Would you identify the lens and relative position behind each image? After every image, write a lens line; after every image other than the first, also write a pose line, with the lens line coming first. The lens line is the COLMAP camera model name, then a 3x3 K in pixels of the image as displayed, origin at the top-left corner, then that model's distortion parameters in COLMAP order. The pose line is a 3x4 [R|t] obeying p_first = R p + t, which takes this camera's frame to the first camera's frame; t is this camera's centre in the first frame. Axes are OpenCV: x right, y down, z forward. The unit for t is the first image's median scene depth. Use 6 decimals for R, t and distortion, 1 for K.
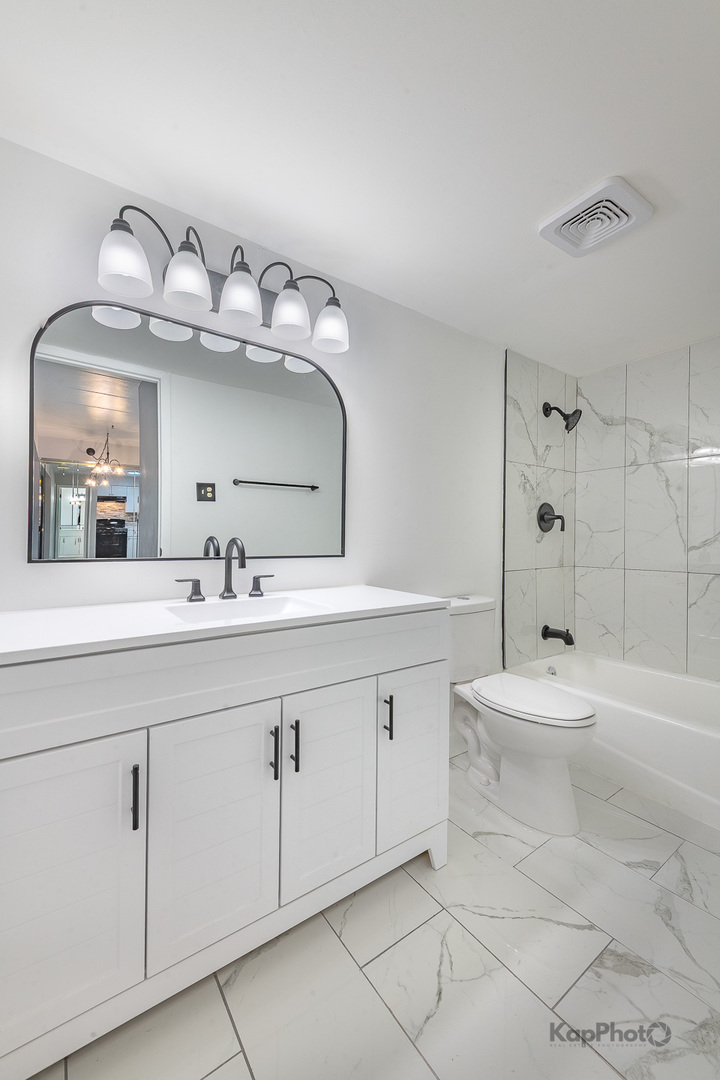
lens RADIAL K [[433.0, 0, 347.6], [0, 433.0, 540.7], [0, 0, 1]] dist [0.014267, -0.004959]
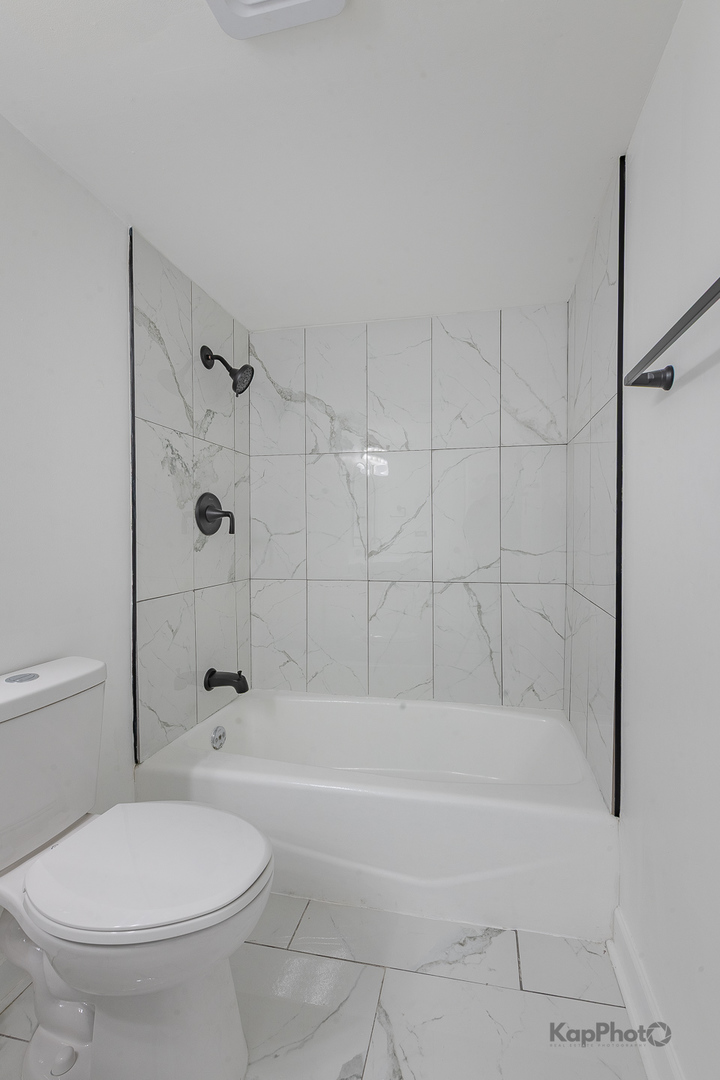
lens RADIAL K [[440.6, 0, 403.7], [0, 440.6, 538.5], [0, 0, 1]] dist [0.015180, -0.005741]
pose [[0.701558, -0.011539, 0.712519, 0.183540], [0.010658, 0.999927, 0.005699, -0.015793], [-0.712533, 0.003596, 0.701630, 0.302939]]
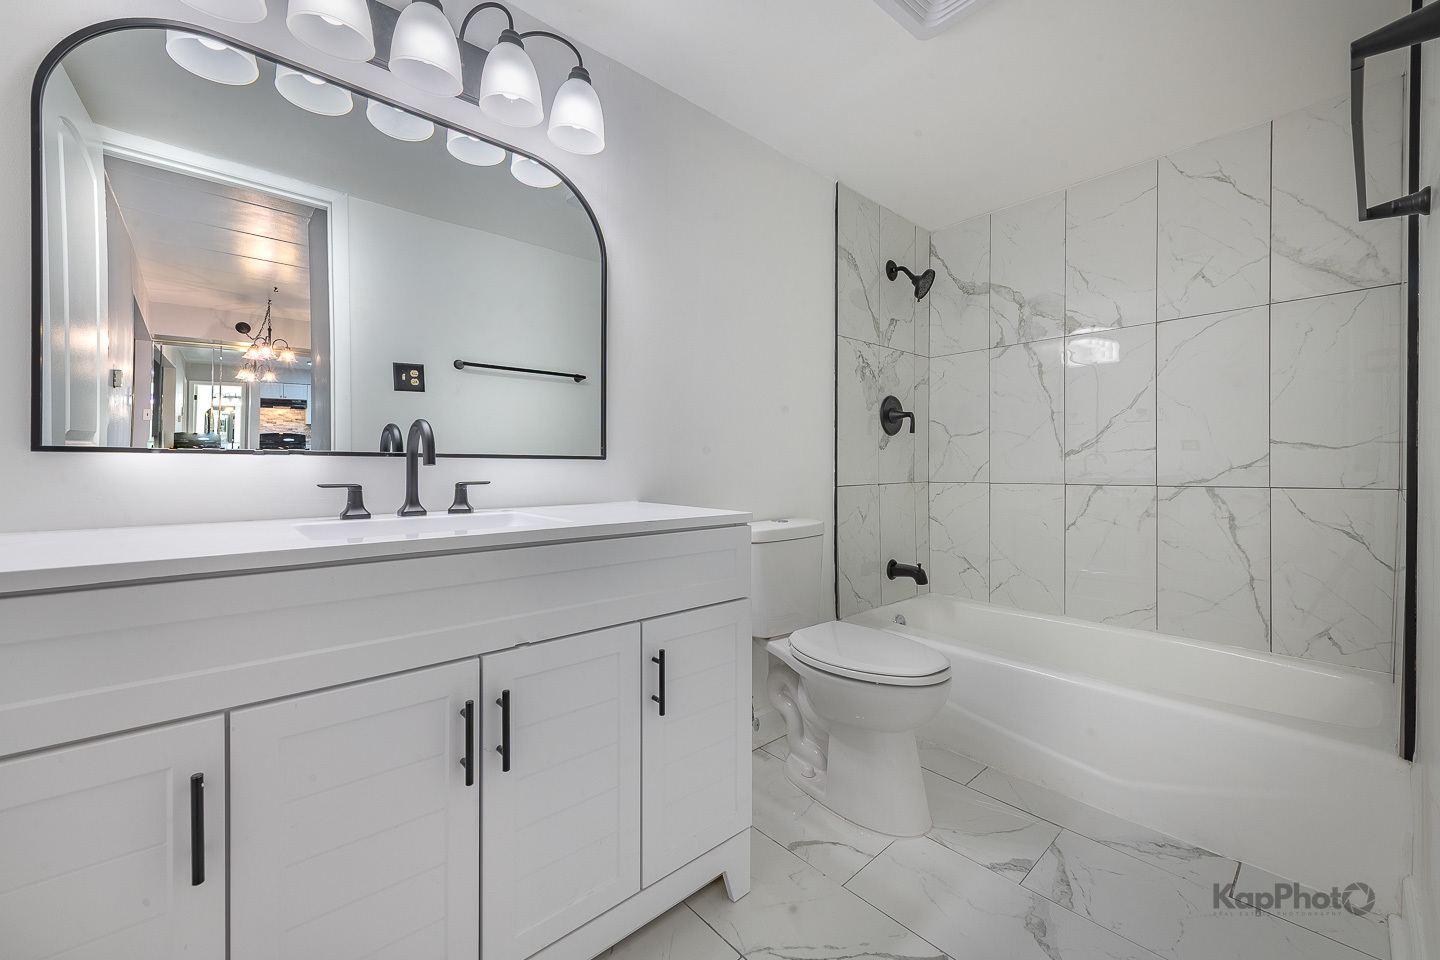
lens RADIAL K [[577.4, 0, 724.0], [0, 577.4, 474.7], [0, 0, 1]] dist [0.014267, -0.004959]
pose [[0.991783, -0.007960, 0.127686, 0.046594], [0.007661, 0.999967, 0.002834, 0.046193], [-0.127705, -0.001833, 0.991811, 0.054471]]
